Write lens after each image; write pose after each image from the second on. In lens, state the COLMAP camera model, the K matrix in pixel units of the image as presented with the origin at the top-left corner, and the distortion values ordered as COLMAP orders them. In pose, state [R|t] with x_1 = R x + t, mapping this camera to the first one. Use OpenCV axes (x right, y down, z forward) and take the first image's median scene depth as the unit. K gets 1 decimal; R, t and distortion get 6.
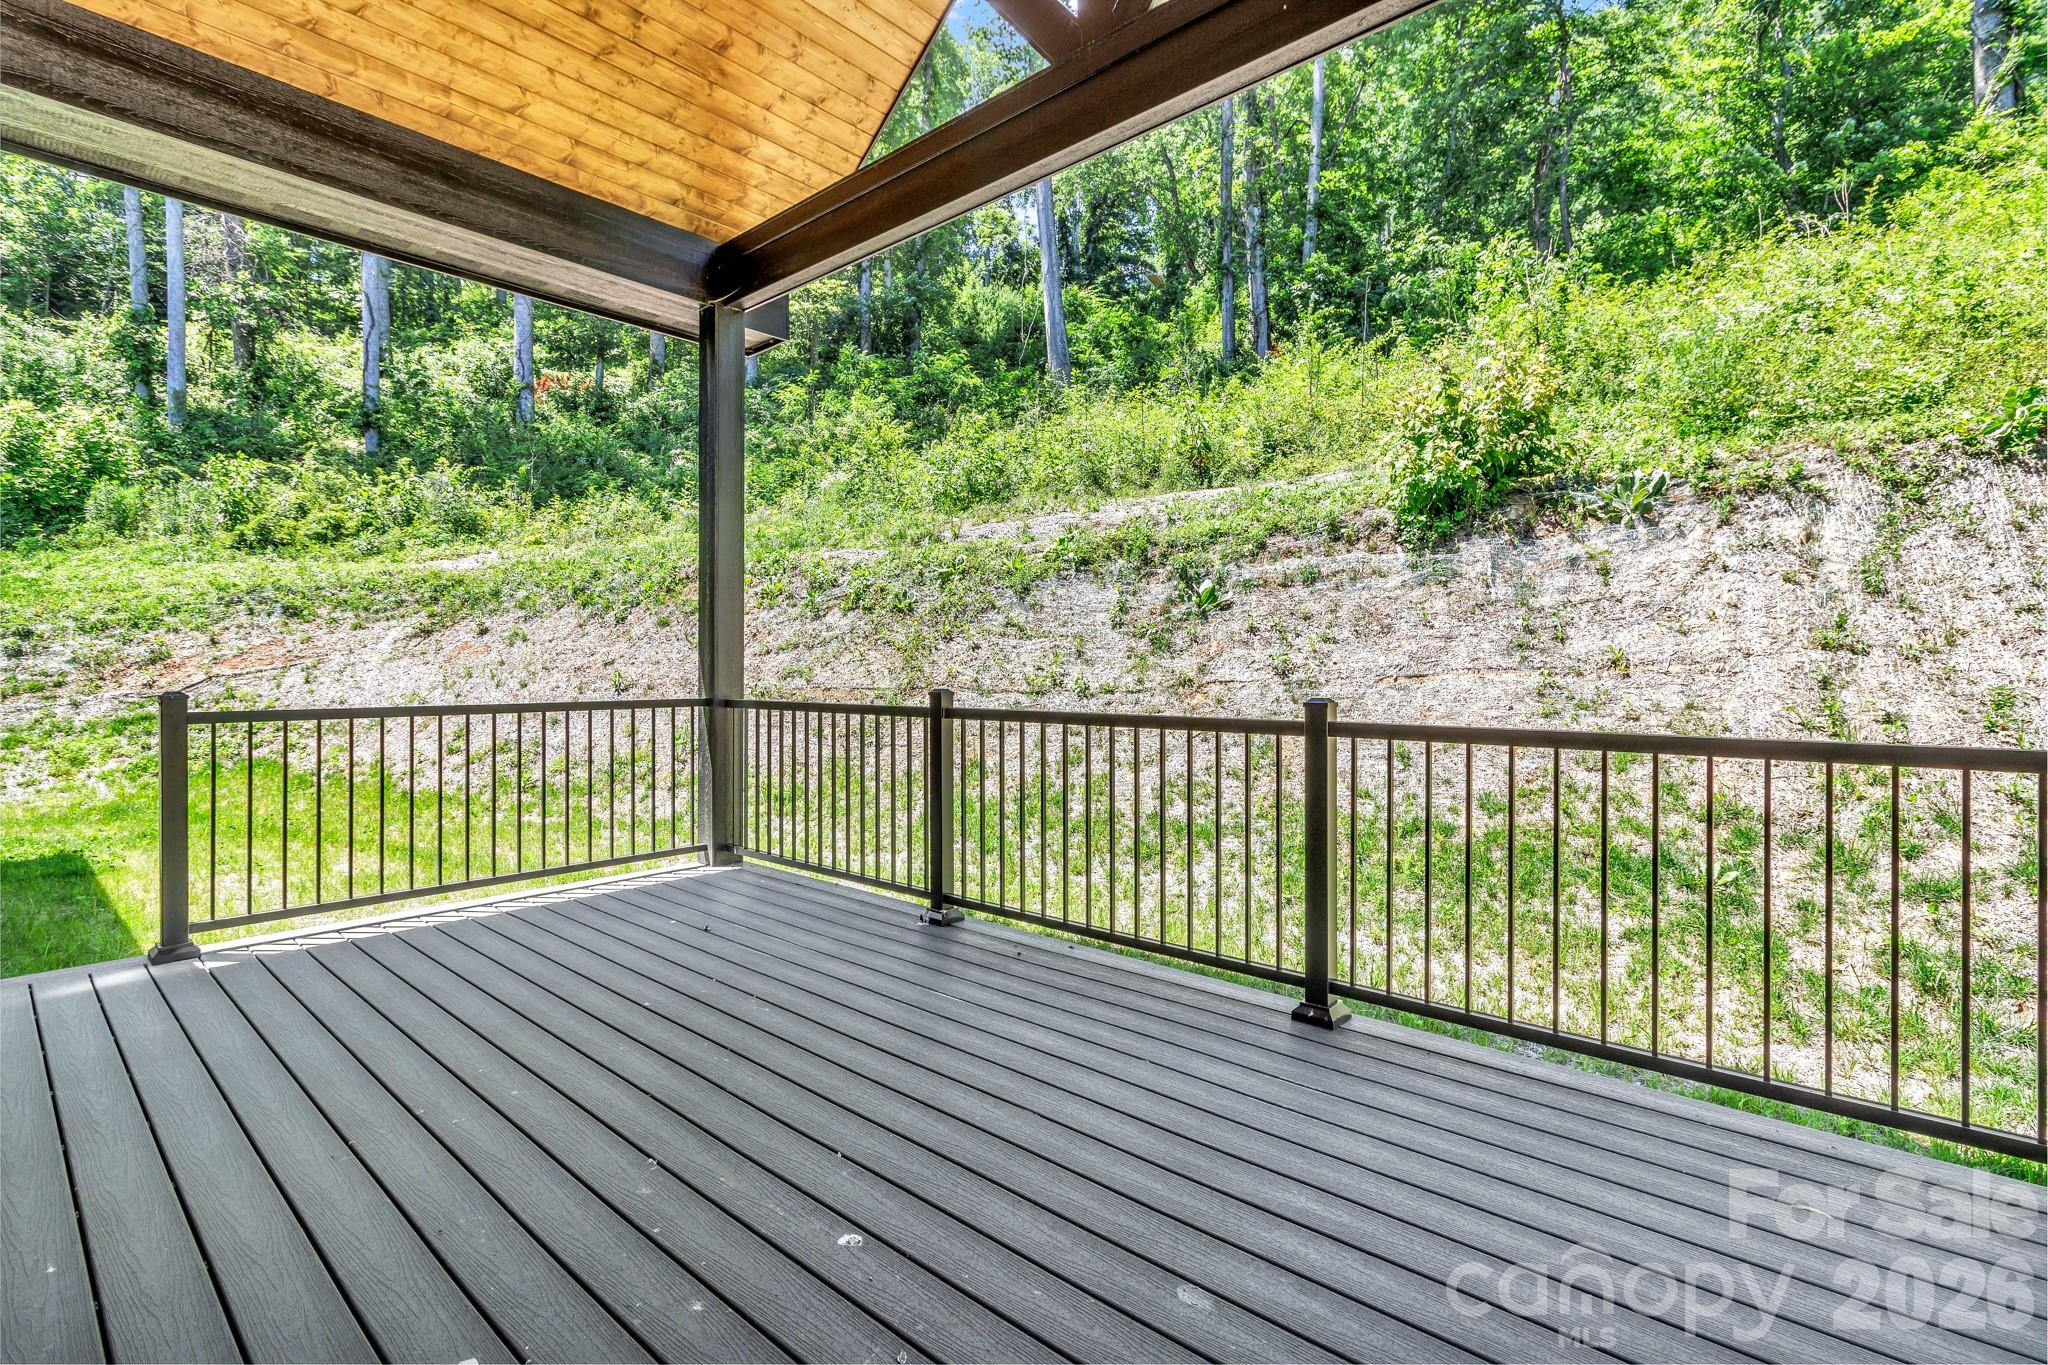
lens RADIAL K [[947.3, 0, 1028.9], [0, 947.3, 616.1], [0, 0, 1]] dist [0.016082, -0.000101]
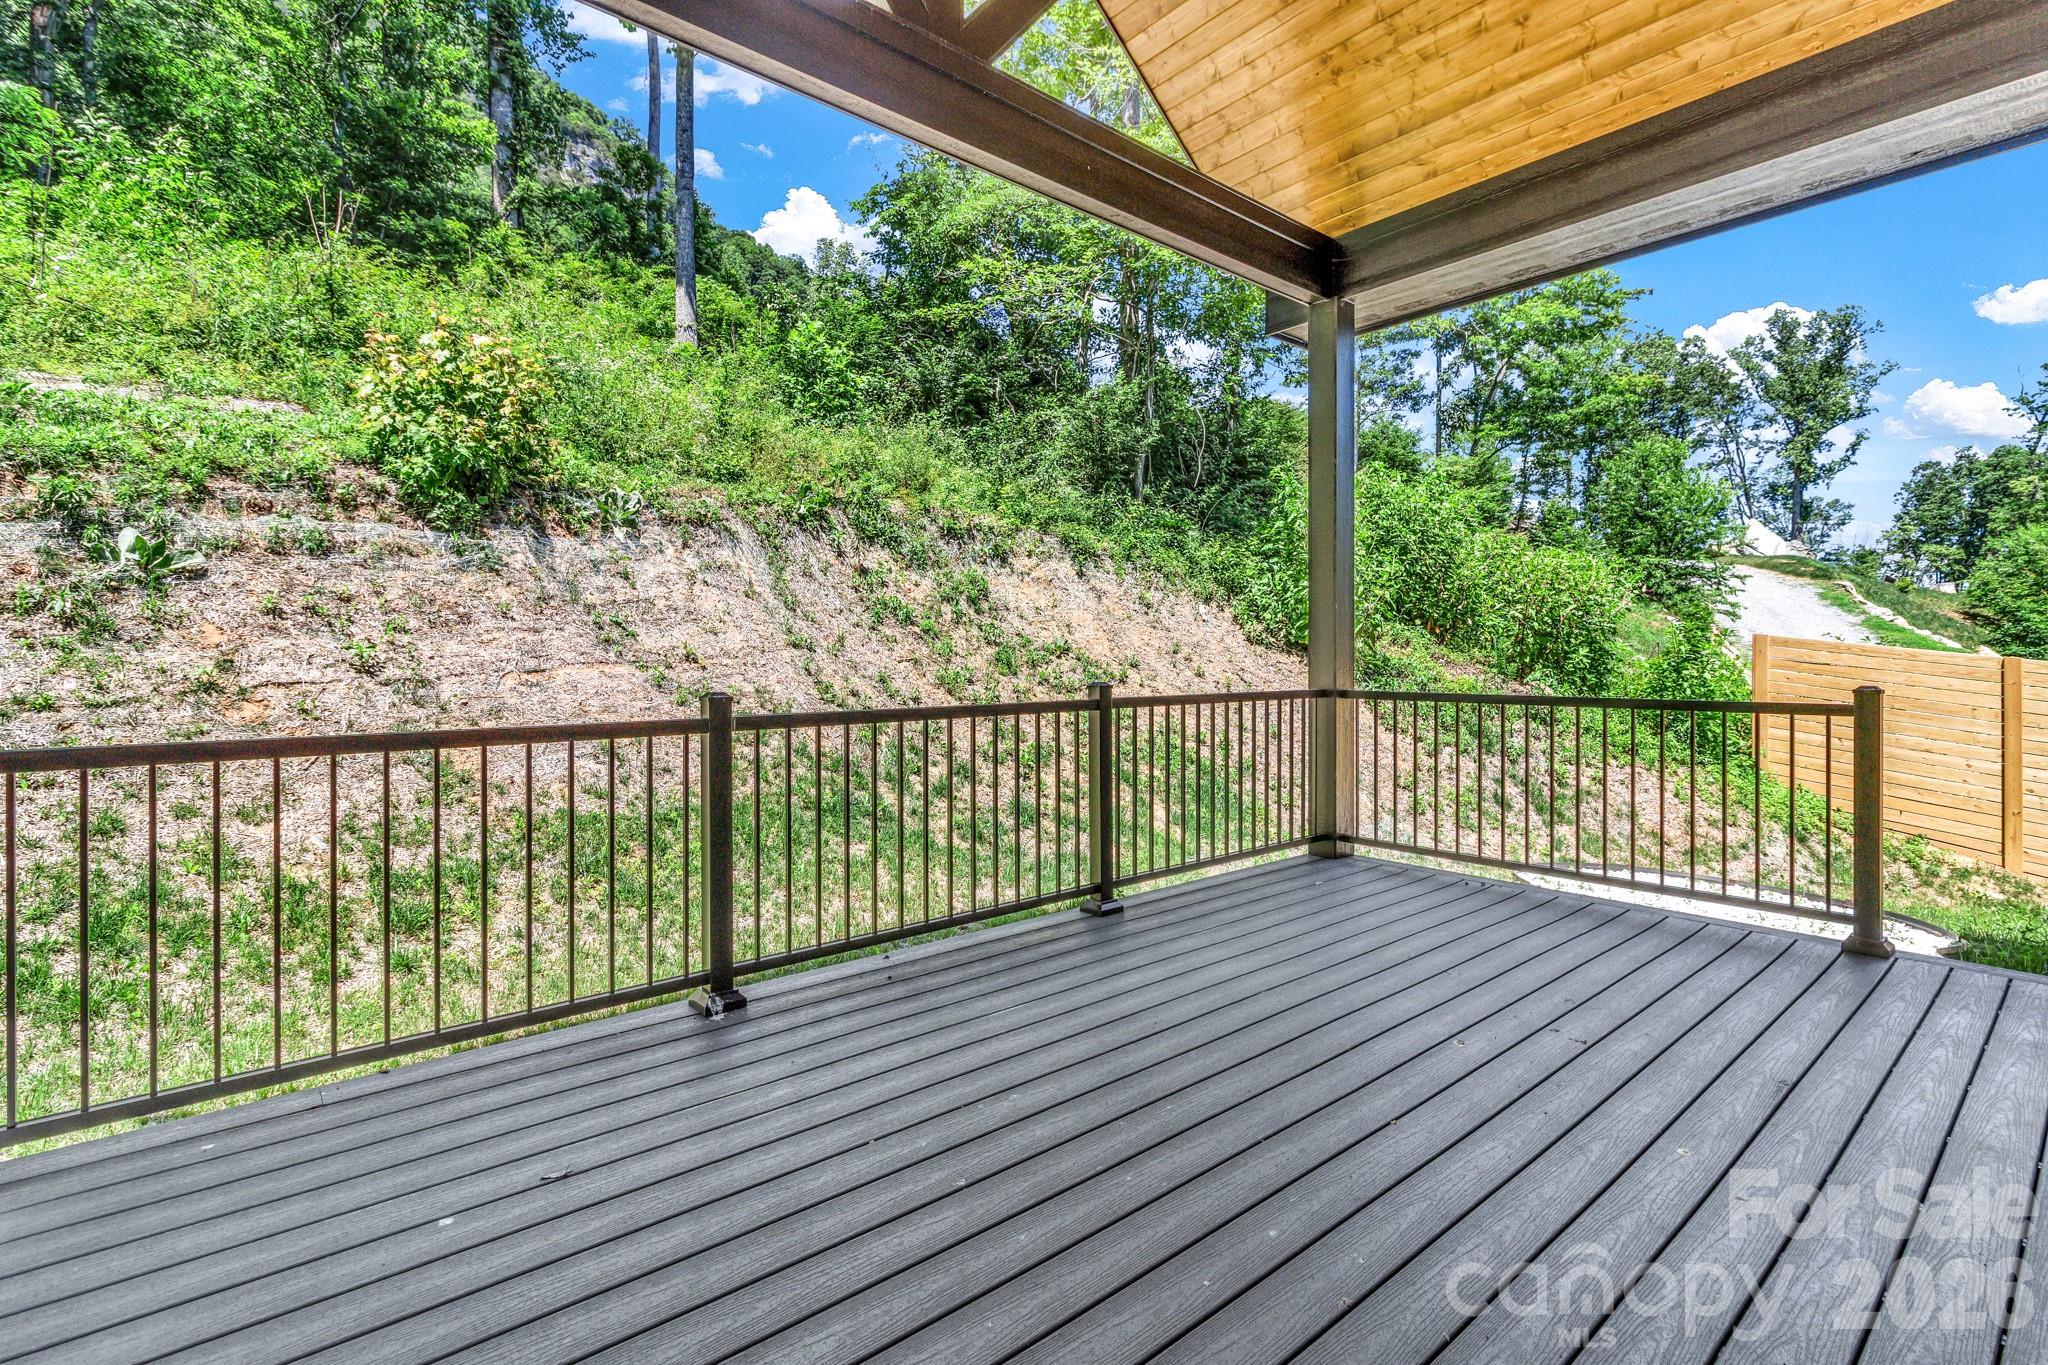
lens RADIAL K [[940.3, 0, 1026.8], [0, 940.3, 662.1], [0, 0, 1]] dist [0.000032, 0.000164]
pose [[0.154271, -0.001751, 0.988027, -0.642226], [-0.049628, 0.998722, 0.009519, 0.031009], [-0.986781, -0.050502, 0.153987, 0.550667]]
